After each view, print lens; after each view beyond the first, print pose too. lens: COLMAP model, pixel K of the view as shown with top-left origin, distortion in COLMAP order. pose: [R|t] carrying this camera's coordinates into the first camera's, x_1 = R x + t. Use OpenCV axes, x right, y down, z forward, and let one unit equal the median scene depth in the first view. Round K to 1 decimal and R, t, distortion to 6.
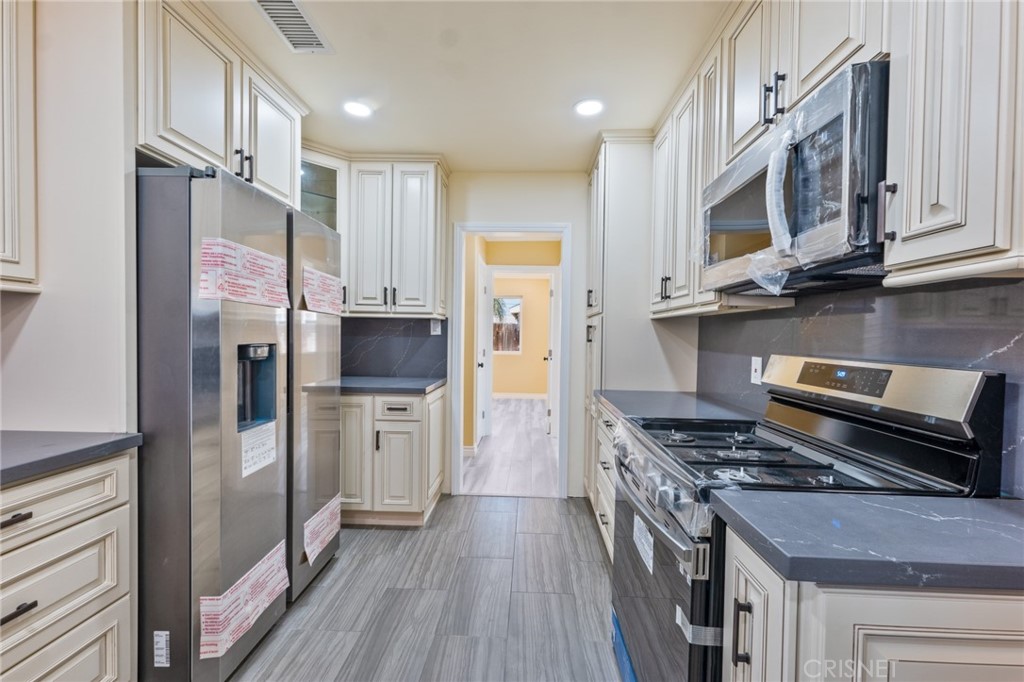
lens RADIAL K [[419.2, 0, 511.4], [0, 419.2, 343.9], [0, 0, 1]] dist [0.002979, 0.000206]
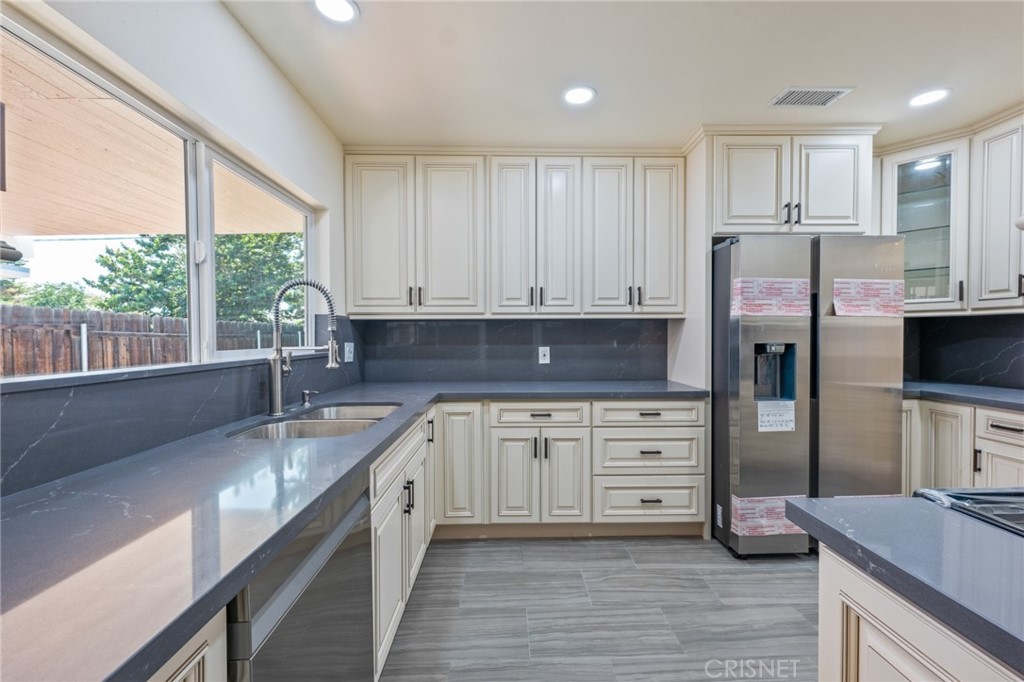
lens RADIAL K [[419.2, 0, 513.8], [0, 419.2, 345.6], [0, 0, 1]] dist [0.002979, 0.000206]
pose [[0.056099, 0.008561, -0.998389, 0.763777], [-0.015957, 0.999843, 0.007677, 0.011228], [0.998298, 0.015501, 0.056226, 0.027971]]
